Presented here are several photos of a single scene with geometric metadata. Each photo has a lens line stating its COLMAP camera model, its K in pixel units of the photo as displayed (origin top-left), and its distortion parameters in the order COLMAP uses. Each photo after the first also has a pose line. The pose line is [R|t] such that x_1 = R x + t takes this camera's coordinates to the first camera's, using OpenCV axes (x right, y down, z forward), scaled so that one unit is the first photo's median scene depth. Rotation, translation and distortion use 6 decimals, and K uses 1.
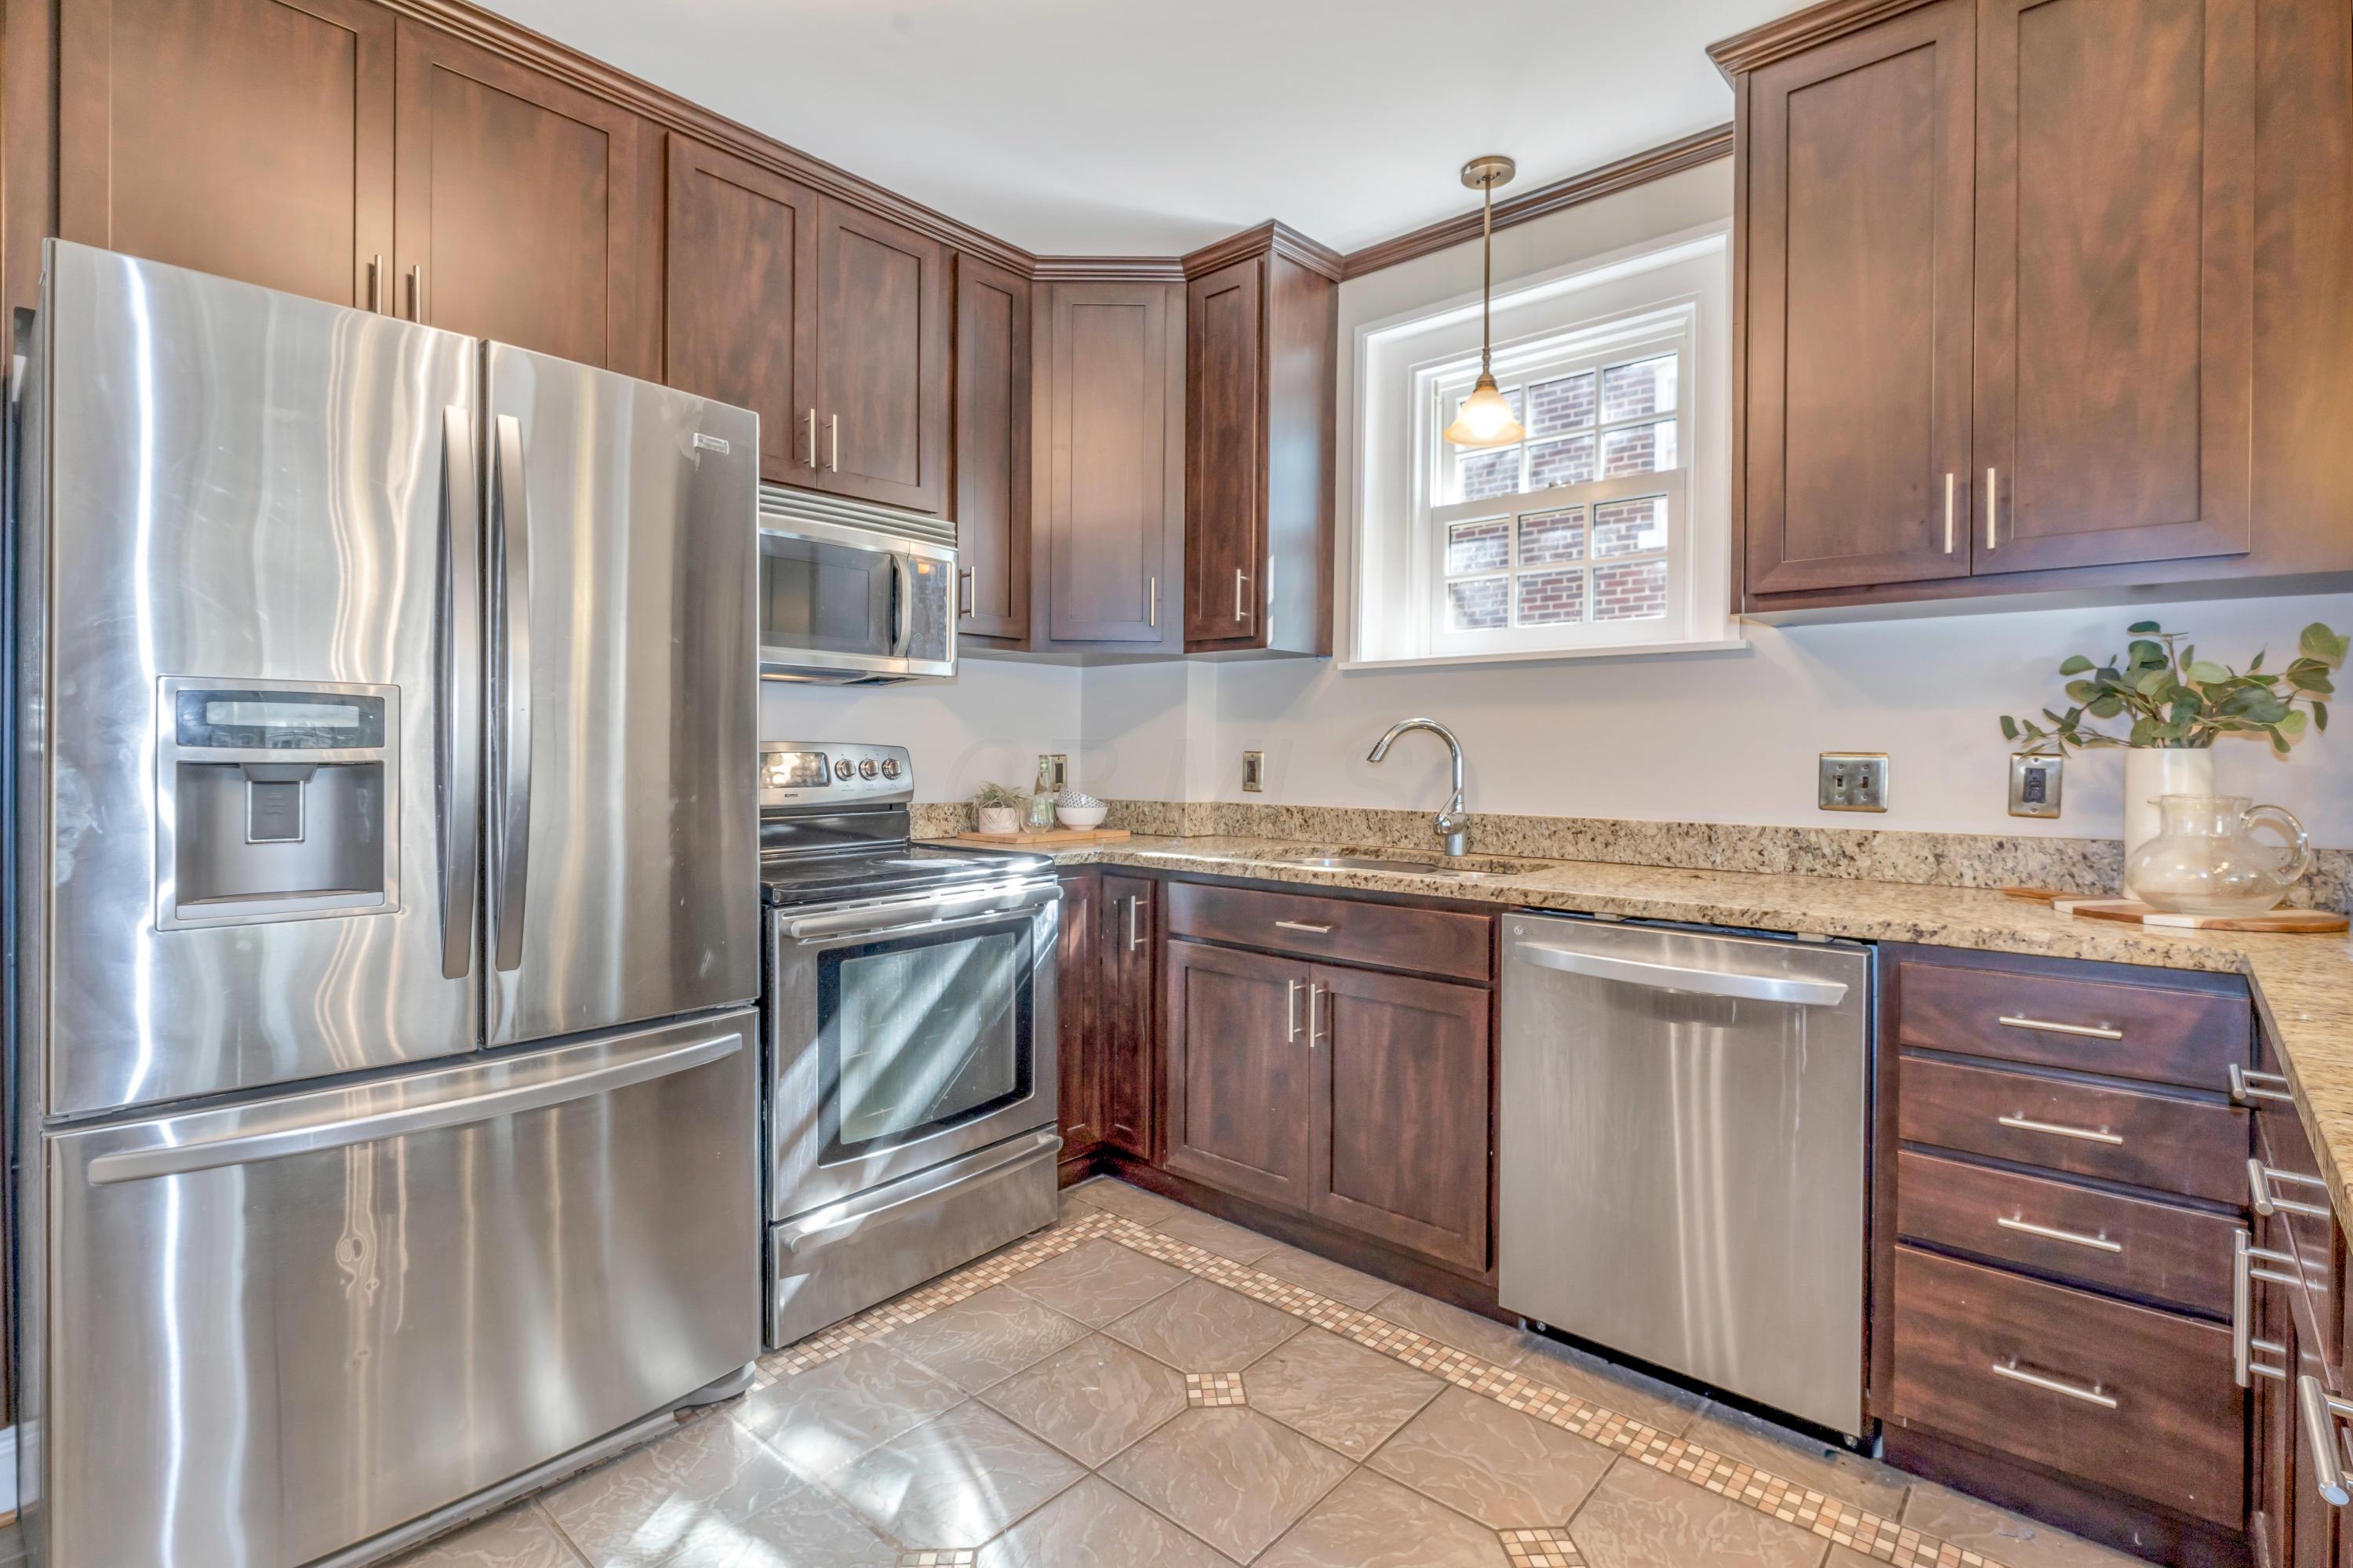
lens RADIAL K [[1126.2, 0, 1181.9], [0, 1126.2, 762.9], [0, 0, 1]] dist [-0.000488, -0.000096]
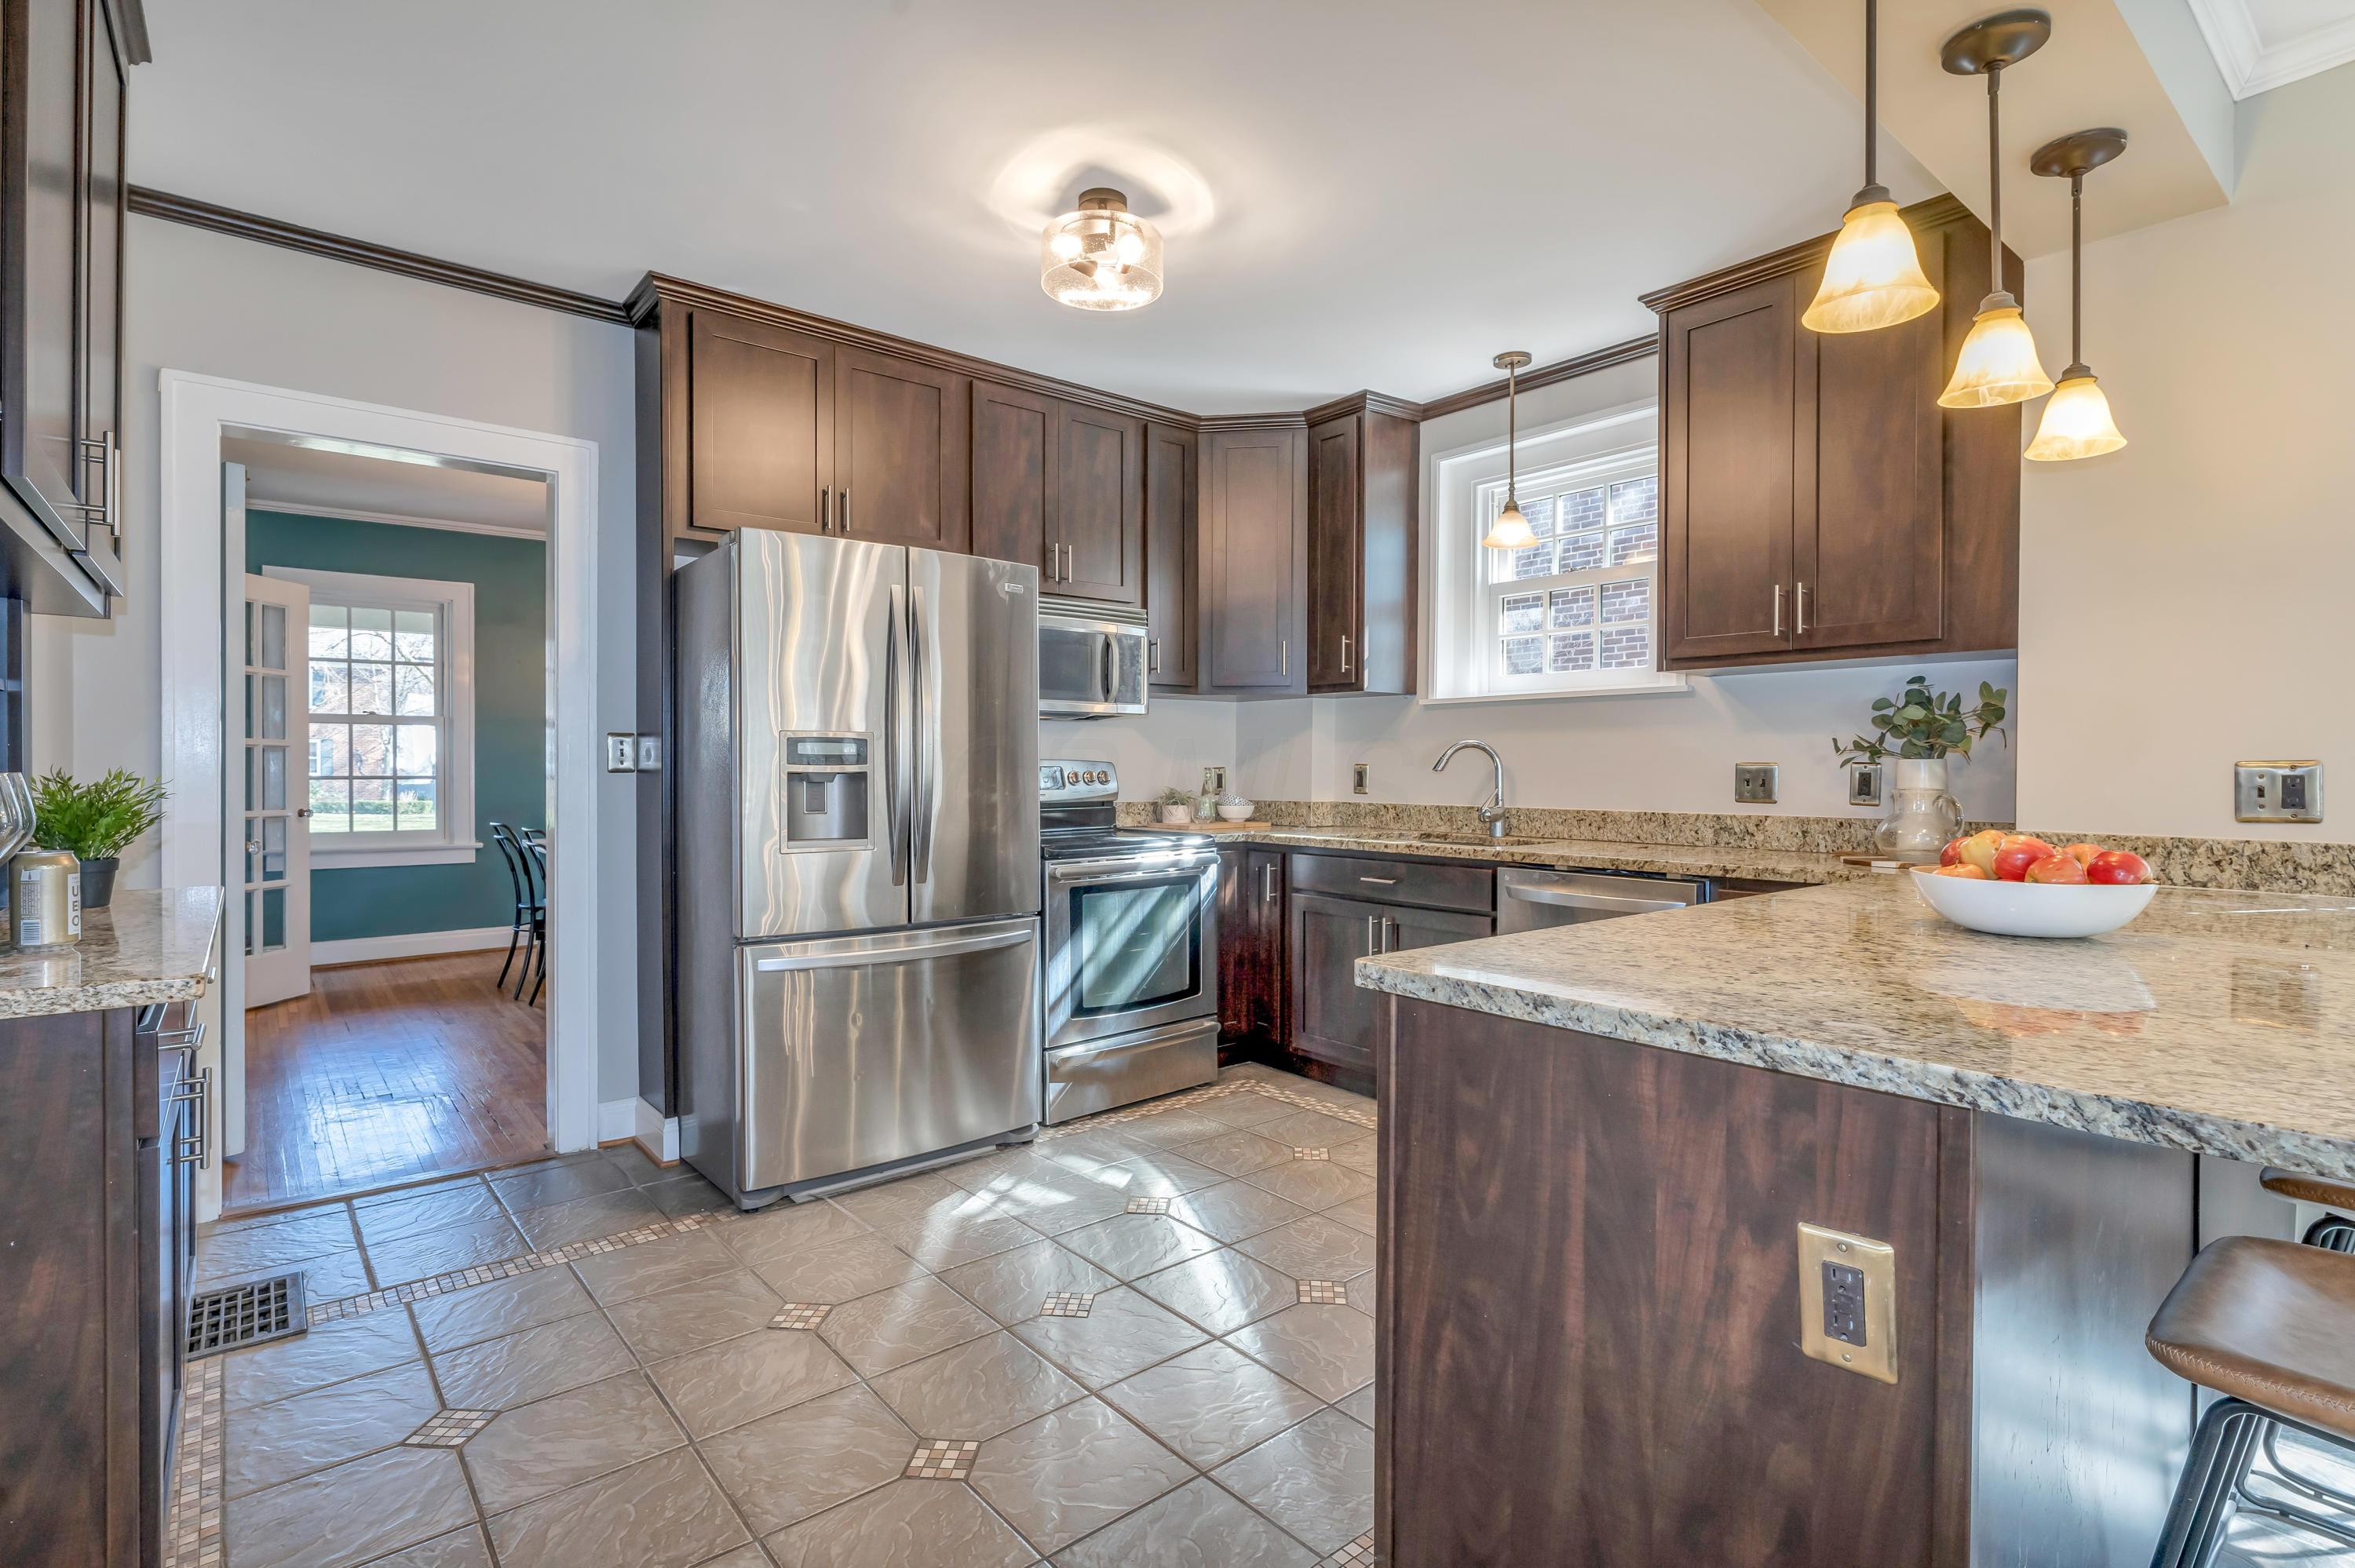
lens RADIAL K [[1126.9, 0, 1182.9], [0, 1126.9, 762.9], [0, 0, 1]] dist [-0.000488, -0.000096]
pose [[0.988875, -0.005818, -0.148632, 0.067396], [0.004104, 0.999921, -0.011842, 0.004549], [0.148689, 0.011100, 0.988822, -0.478973]]
